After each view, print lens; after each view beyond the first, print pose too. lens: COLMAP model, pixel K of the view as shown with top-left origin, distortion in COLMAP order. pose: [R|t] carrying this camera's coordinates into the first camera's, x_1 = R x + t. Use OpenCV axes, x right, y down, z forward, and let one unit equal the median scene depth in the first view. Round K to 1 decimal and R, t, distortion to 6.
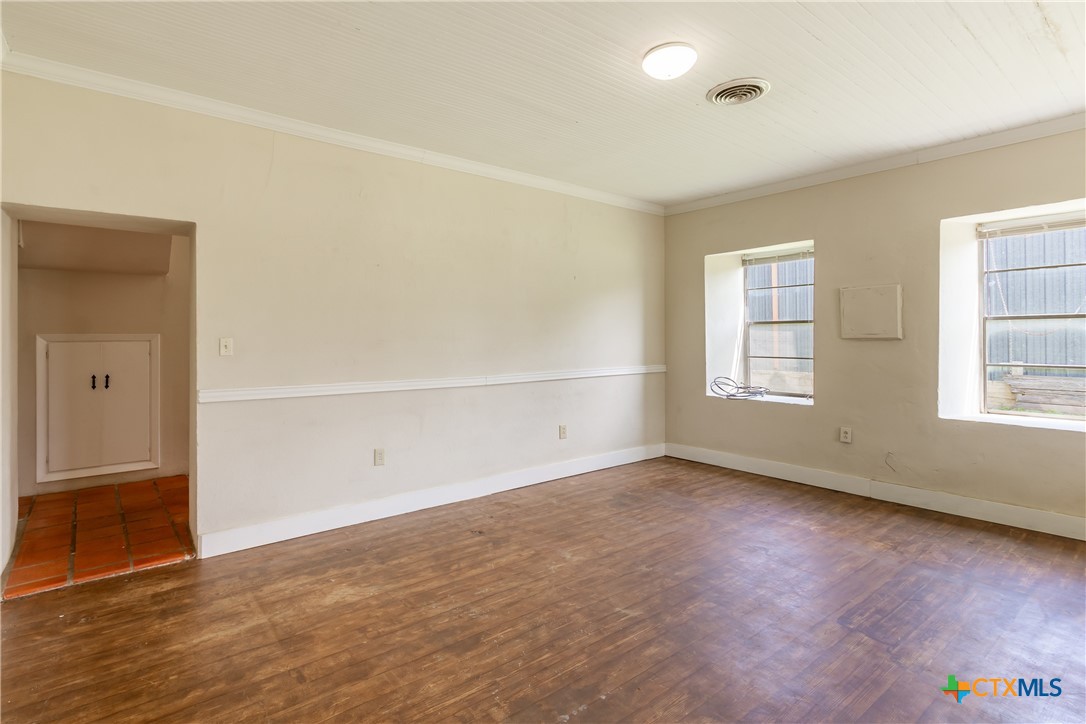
lens RADIAL K [[546.3, 0, 542.6], [0, 546.3, 341.9], [0, 0, 1]] dist [0.005546, 0.000385]
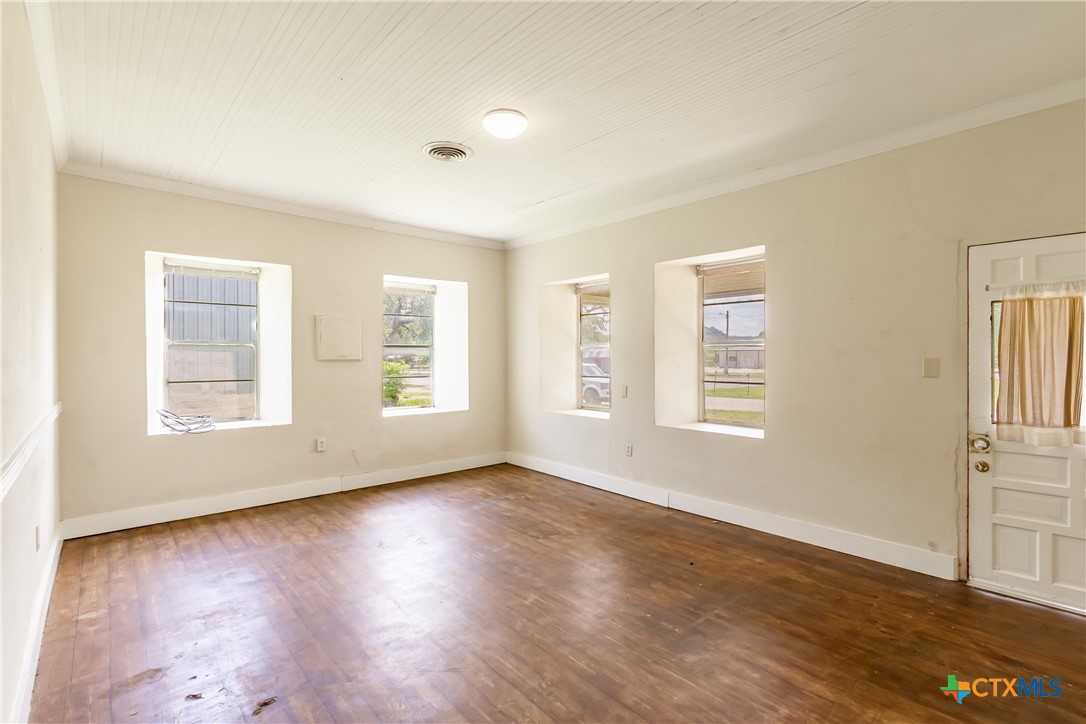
lens RADIAL K [[506.2, 0, 543.0], [0, 506.2, 362.0], [0, 0, 1]] dist [-0.002136, -0.000198]
pose [[-0.046515, -0.003989, 0.998910, -0.600438], [0.008918, 0.999951, 0.004408, -0.002303], [-0.998878, 0.009114, -0.046477, 0.683868]]
